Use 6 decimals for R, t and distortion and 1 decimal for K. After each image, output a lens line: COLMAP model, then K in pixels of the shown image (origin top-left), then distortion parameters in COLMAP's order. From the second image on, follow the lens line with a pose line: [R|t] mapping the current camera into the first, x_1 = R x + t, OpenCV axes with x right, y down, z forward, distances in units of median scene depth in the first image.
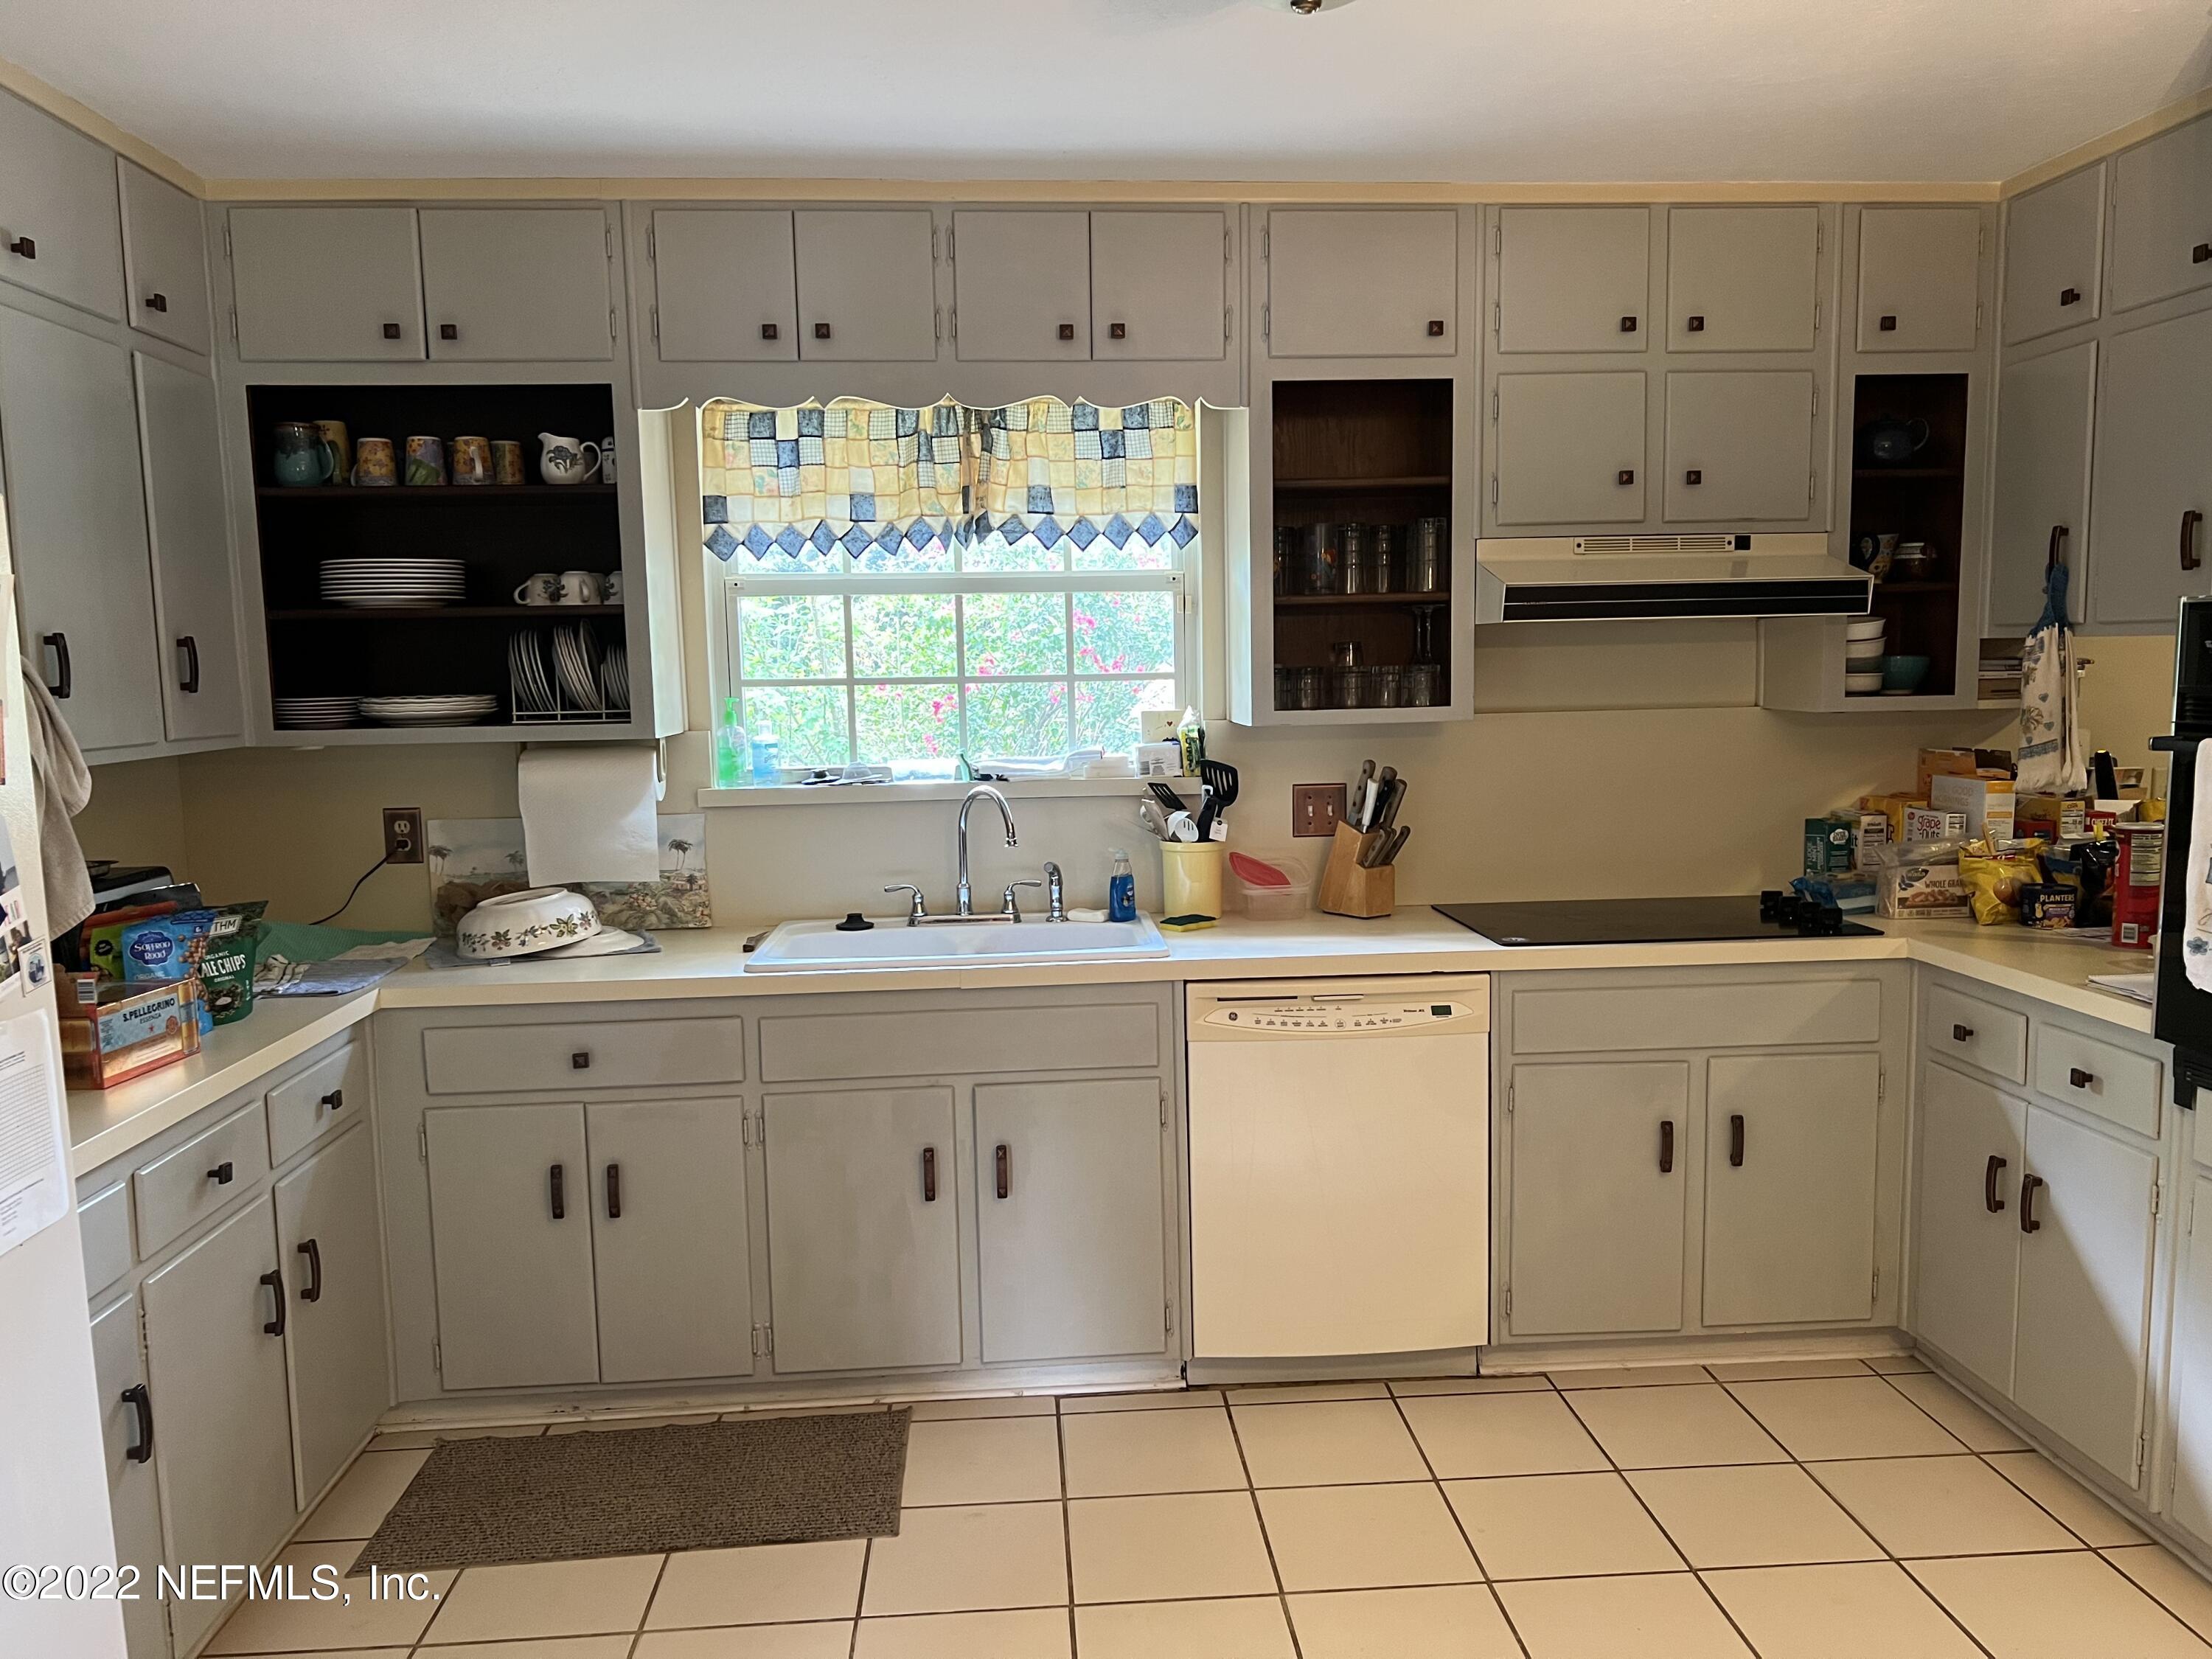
lens RADIAL K [[1664.6, 0, 1108.9], [0, 1664.6, 832.5], [0, 0, 1]] dist [0.001740, -0.002034]
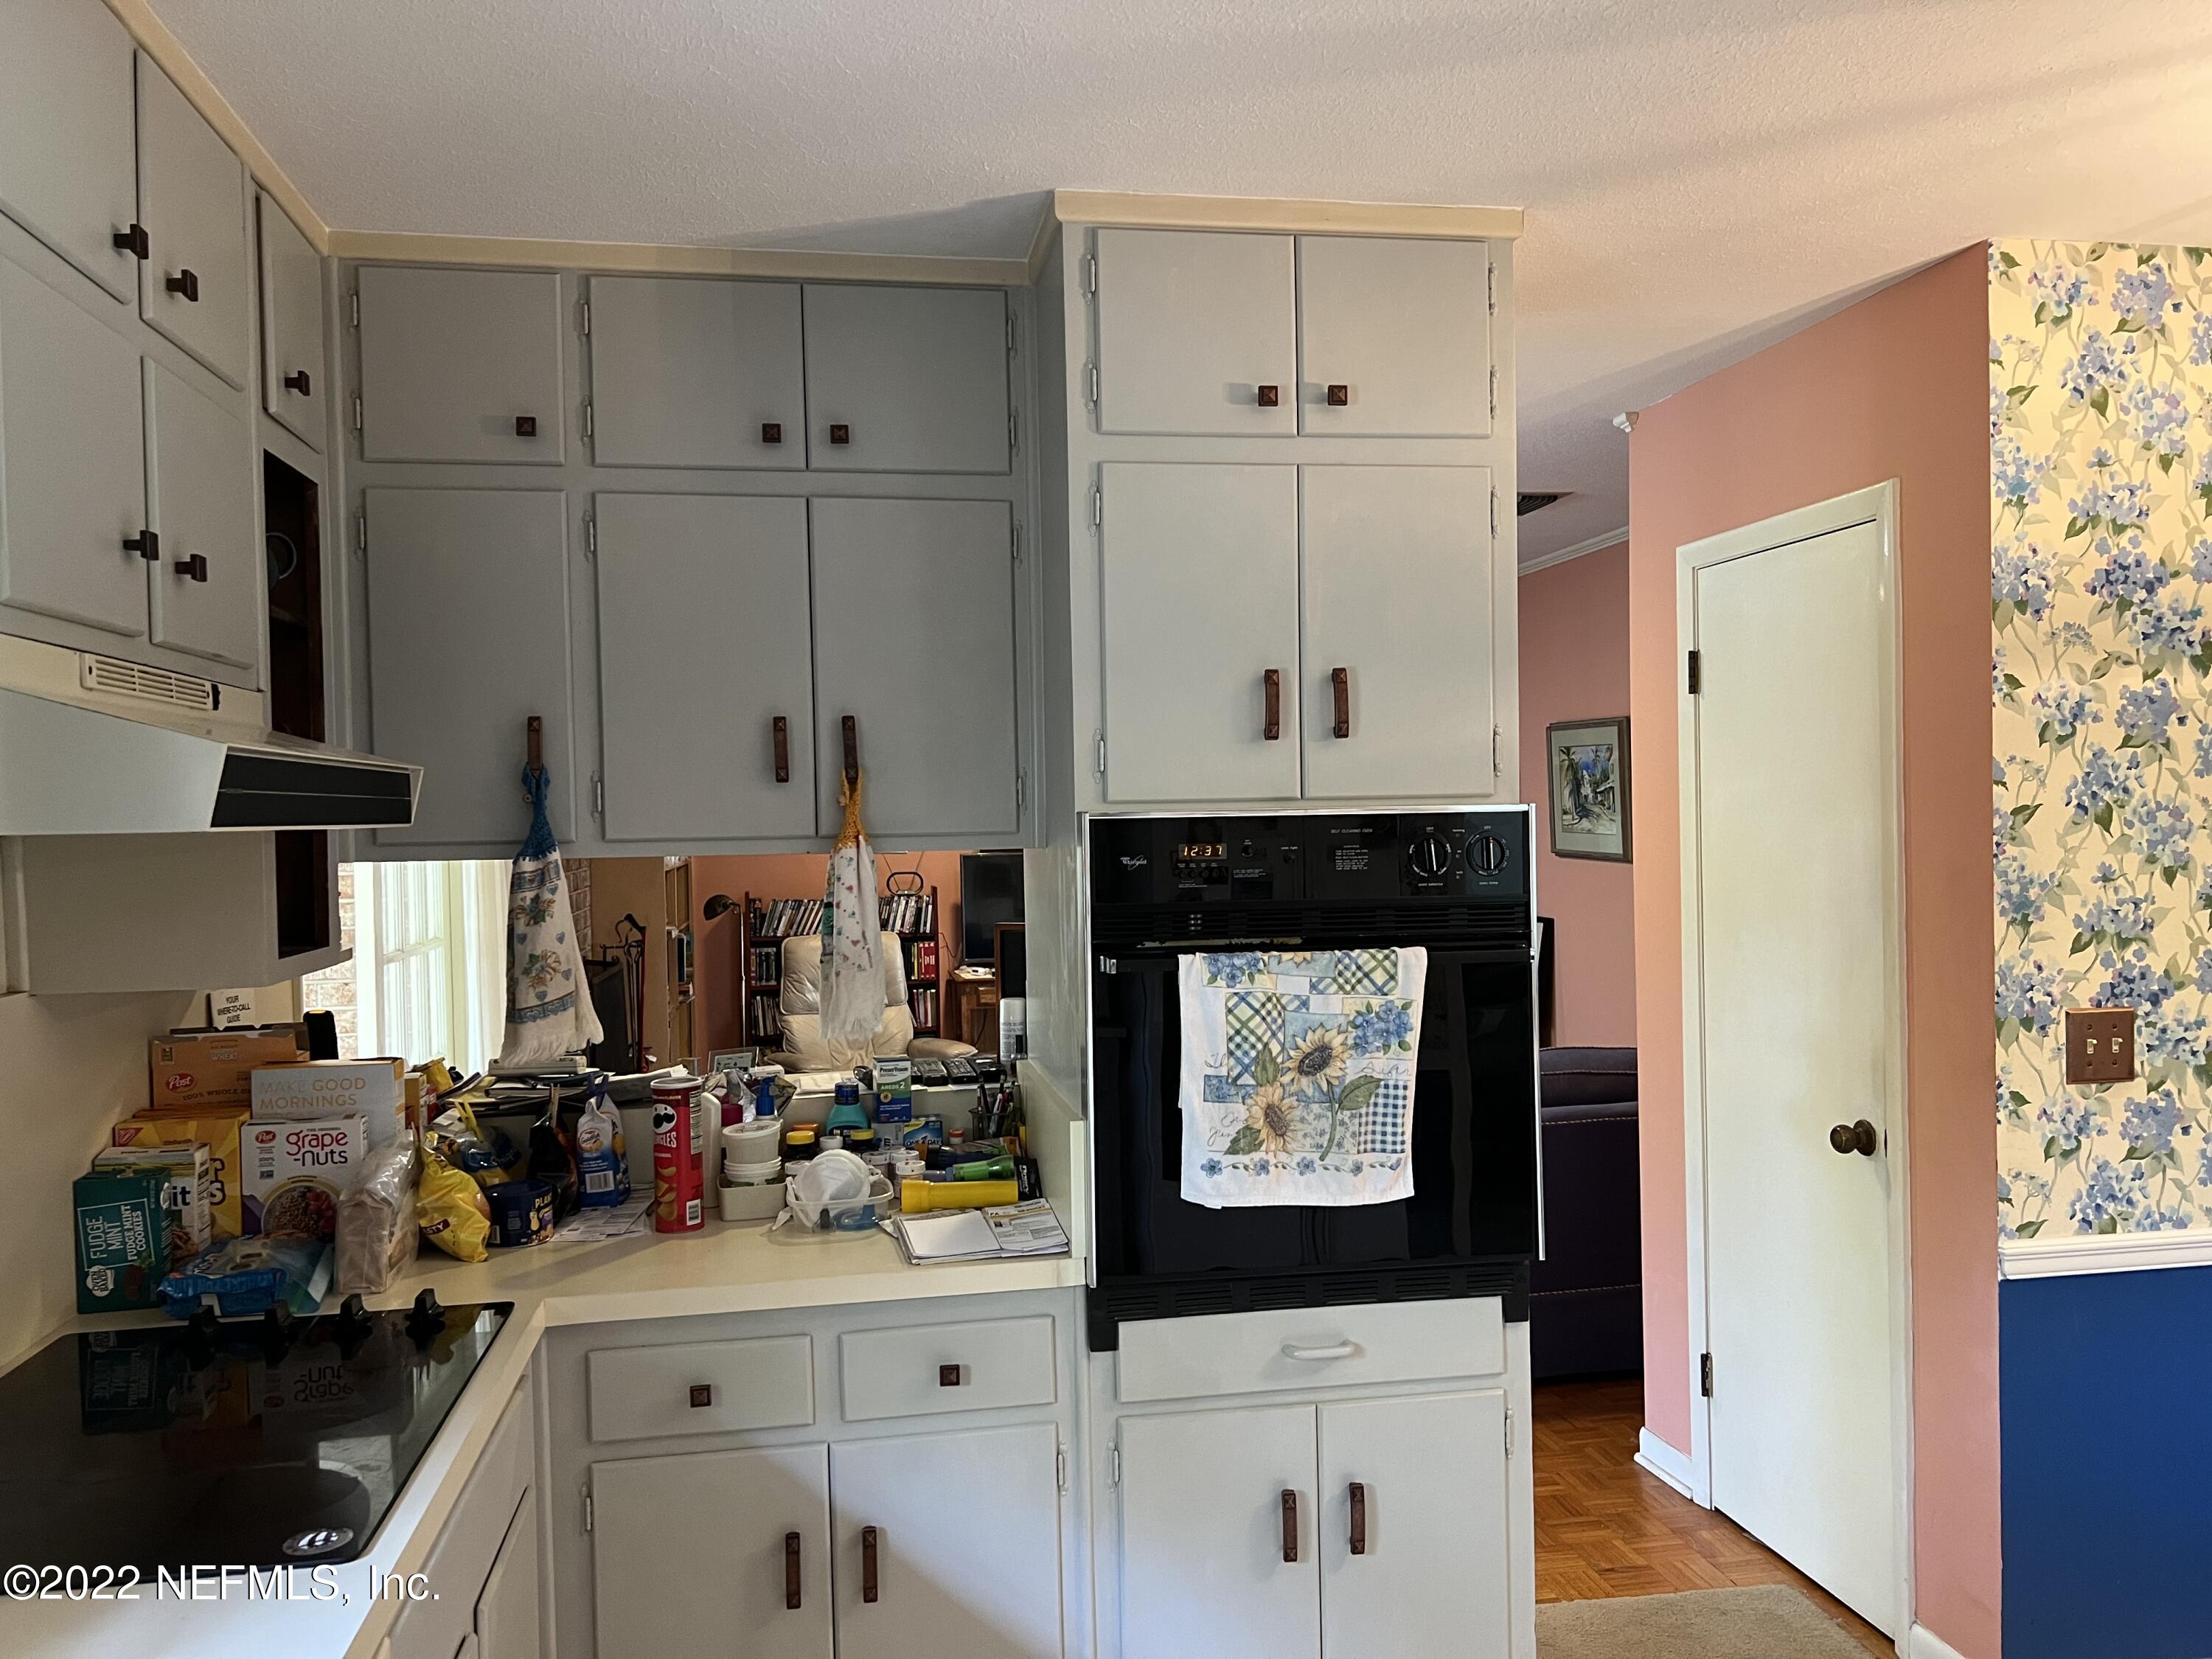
lens RADIAL K [[1664.6, 0, 1109.0], [0, 1664.6, 840.2], [0, 0, 1]] dist [0.001740, -0.002034]
pose [[-0.110188, 0.003142, 0.993906, -0.224753], [0.125850, 0.991990, 0.010816, -0.101915], [-0.985911, 0.126275, -0.109701, 0.828362]]
